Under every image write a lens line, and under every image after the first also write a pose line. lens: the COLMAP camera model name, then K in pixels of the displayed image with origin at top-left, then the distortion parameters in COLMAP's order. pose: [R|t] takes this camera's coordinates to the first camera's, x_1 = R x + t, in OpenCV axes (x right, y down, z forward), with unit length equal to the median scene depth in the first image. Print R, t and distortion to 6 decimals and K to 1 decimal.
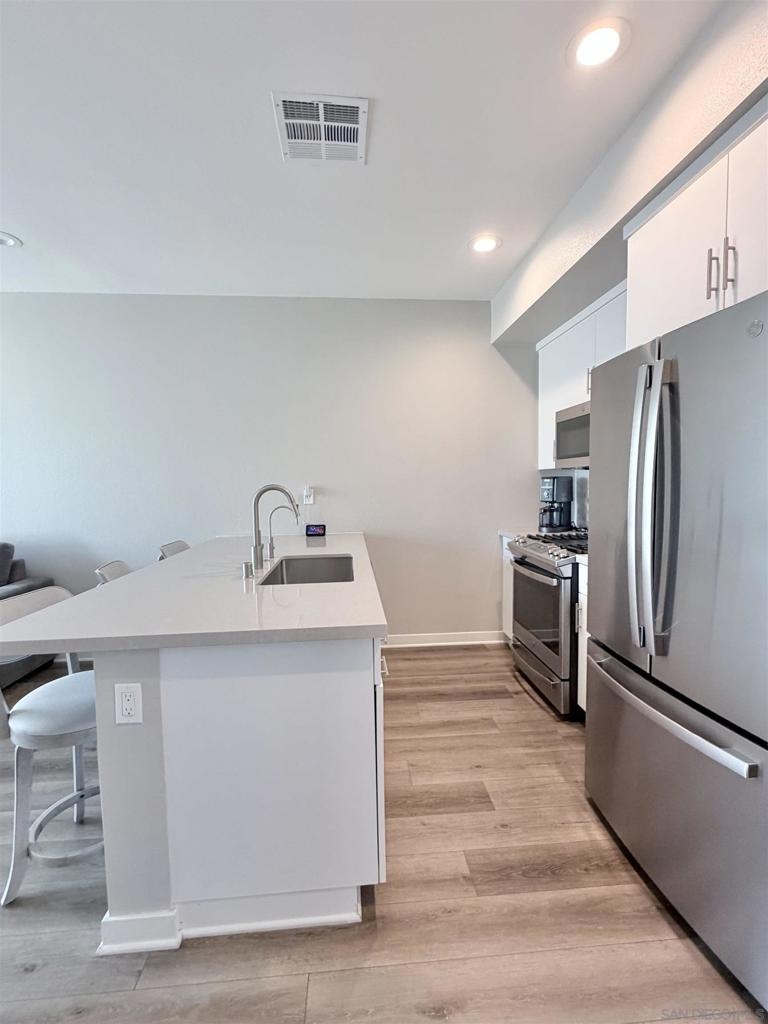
lens RADIAL K [[444.6, 0, 384.0], [0, 444.6, 512.0], [0, 0, 1]] dist [-0.001045, 0.000164]
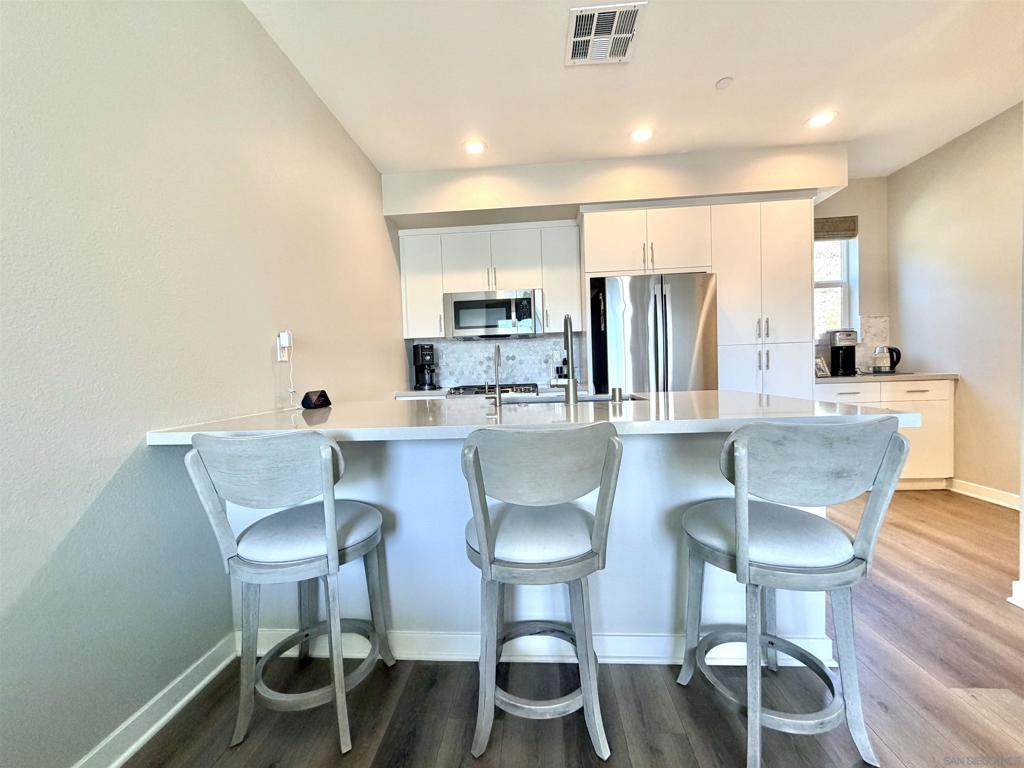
lens RADIAL K [[410.2, 0, 507.0], [0, 410.2, 384.5], [0, 0, 1]] dist [0.000830, 0.000097]
pose [[0.151130, -0.025910, 0.988174, -0.843206], [0.100428, 0.994887, 0.010727, 0.048276], [-0.983399, 0.097619, 0.152959, 0.738658]]
